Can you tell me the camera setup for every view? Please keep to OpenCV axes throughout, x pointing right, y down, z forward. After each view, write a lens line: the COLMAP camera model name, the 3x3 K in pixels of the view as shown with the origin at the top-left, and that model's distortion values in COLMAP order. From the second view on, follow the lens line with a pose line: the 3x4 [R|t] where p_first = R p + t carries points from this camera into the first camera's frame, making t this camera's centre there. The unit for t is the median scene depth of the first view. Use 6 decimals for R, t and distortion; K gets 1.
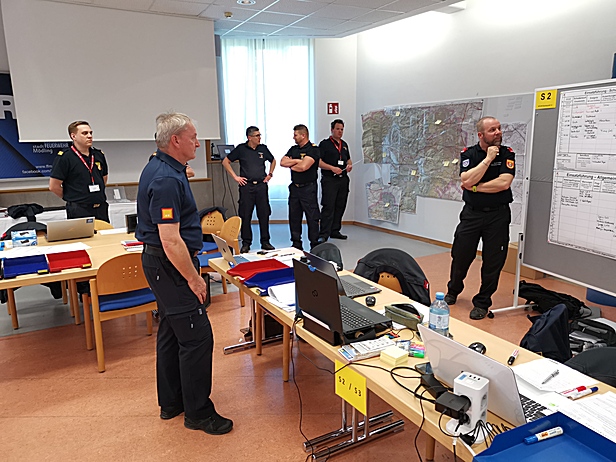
lens RADIAL K [[470.3, 0, 307.8], [0, 470.3, 239.4], [0, 0, 1]] dist [0.061269, -0.060164]
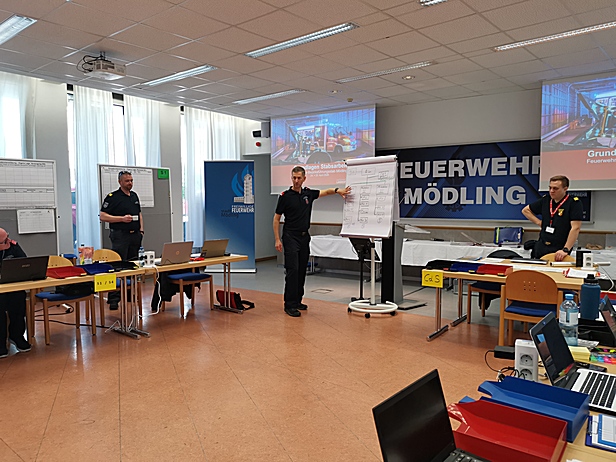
lens RADIAL K [[470.3, 0, 307.1], [0, 470.3, 232.0], [0, 0, 1]] dist [0.061269, -0.060164]
pose [[0.379025, 0.071929, -0.922587, 0.345255], [-0.203172, 0.979117, -0.007133, 0.037793], [0.902807, 0.190147, 0.385724, -0.022344]]
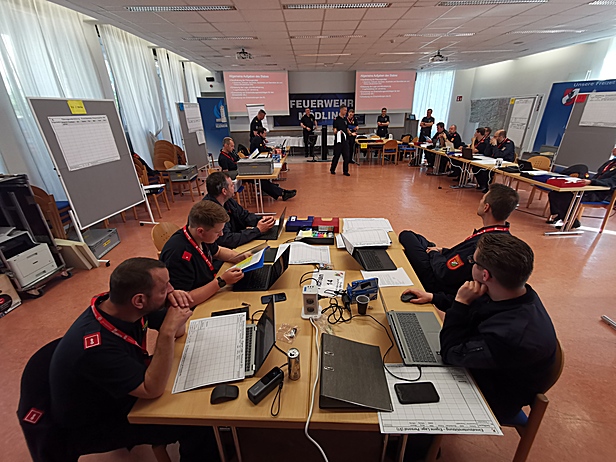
lens RADIAL K [[281.4, 0, 309.1], [0, 281.4, 232.1], [0, 0, 1]] dist [-0.001126, 0.002889]
pose [[0.893114, 0.174721, -0.414511, 0.125567], [-0.088760, 0.971817, 0.218388, 0.236959], [0.440986, -0.158253, 0.883452, -1.202957]]
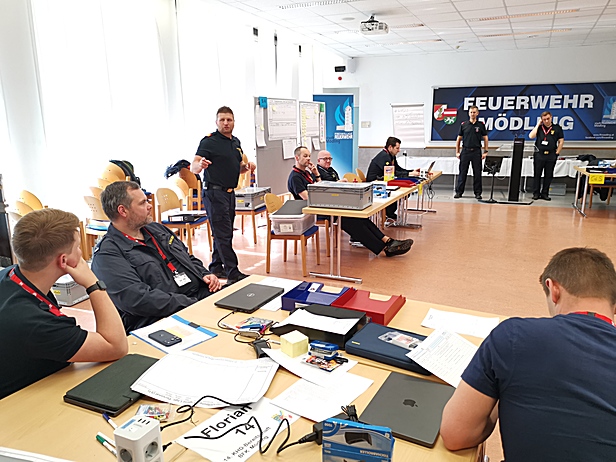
lens RADIAL K [[470.3, 0, 308.7], [0, 470.3, 231.1], [0, 0, 1]] dist [0.061269, -0.060164]
pose [[0.619468, 0.182111, -0.763607, 0.212727], [-0.169813, 0.980775, 0.096144, 0.235541], [0.766435, 0.070112, 0.638483, -1.036616]]
